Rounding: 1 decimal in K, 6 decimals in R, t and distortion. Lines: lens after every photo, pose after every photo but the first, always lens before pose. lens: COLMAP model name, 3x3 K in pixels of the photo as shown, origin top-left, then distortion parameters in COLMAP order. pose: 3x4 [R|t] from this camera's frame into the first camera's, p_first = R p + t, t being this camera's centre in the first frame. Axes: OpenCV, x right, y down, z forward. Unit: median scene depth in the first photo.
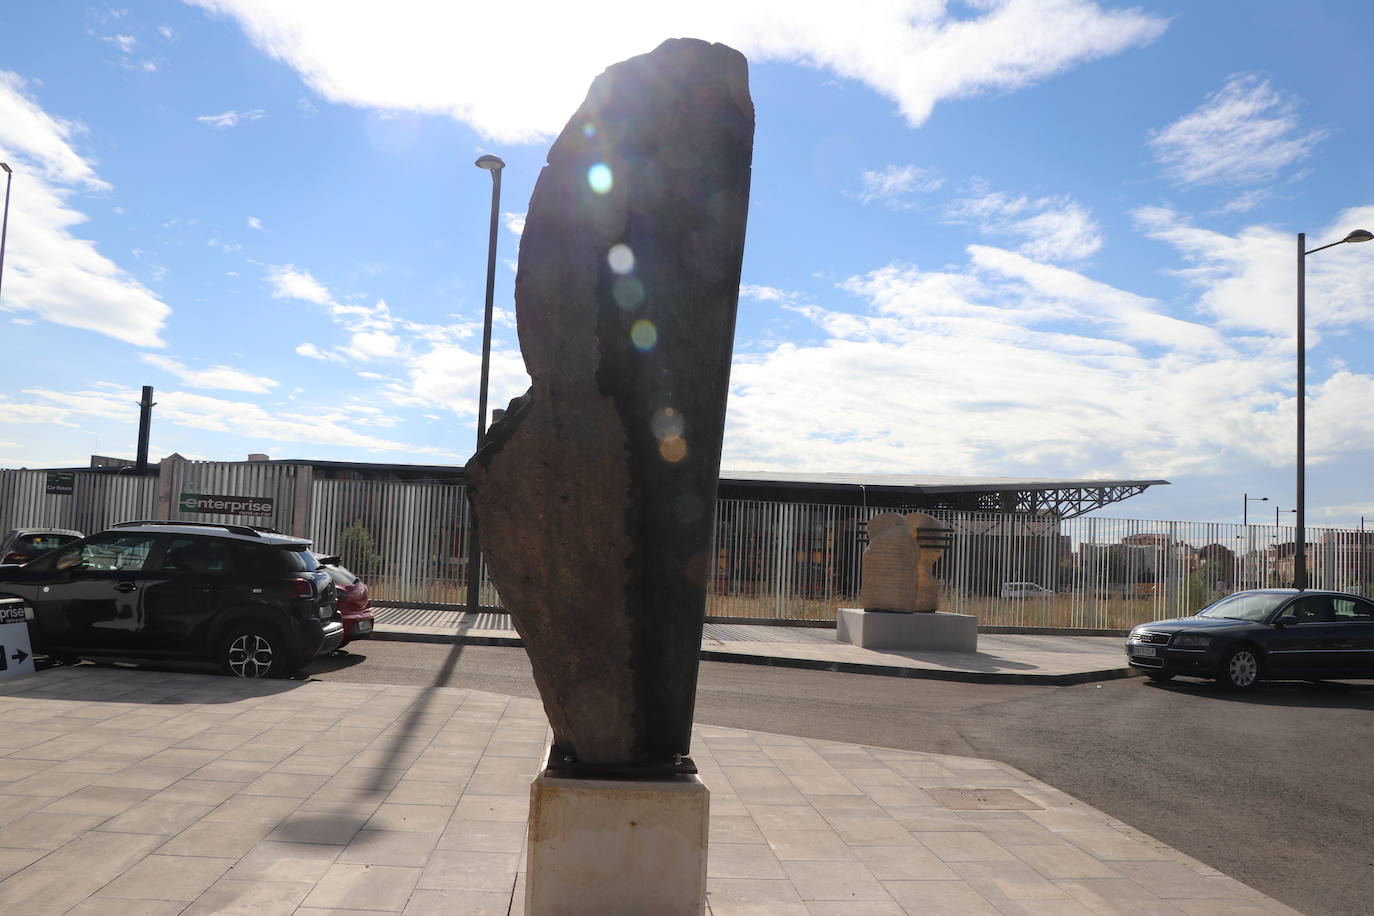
lens RADIAL K [[1133.0, 0, 671.2], [0, 1133.0, 482.1], [0, 0, 1]] dist [-0.183622, 0.154701]
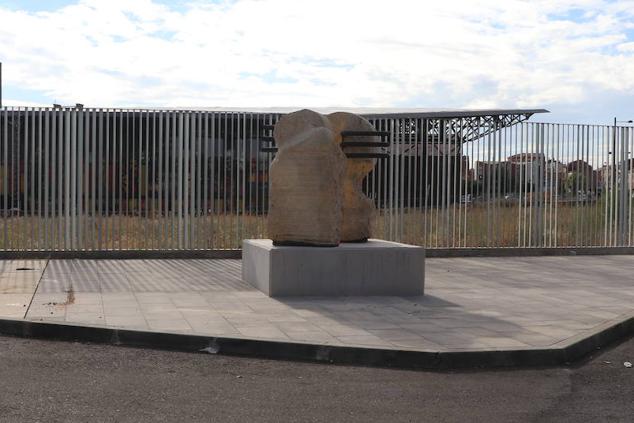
lens RADIAL K [[522.8, 0, 309.7], [0, 522.8, 222.6], [0, 0, 1]] dist [-0.183622, 0.154701]
pose [[0.990983, -0.044396, 0.126423, 0.104514], [0.025553, 0.988815, 0.146943, 0.034532], [-0.131532, -0.142388, 0.981033, 0.450877]]
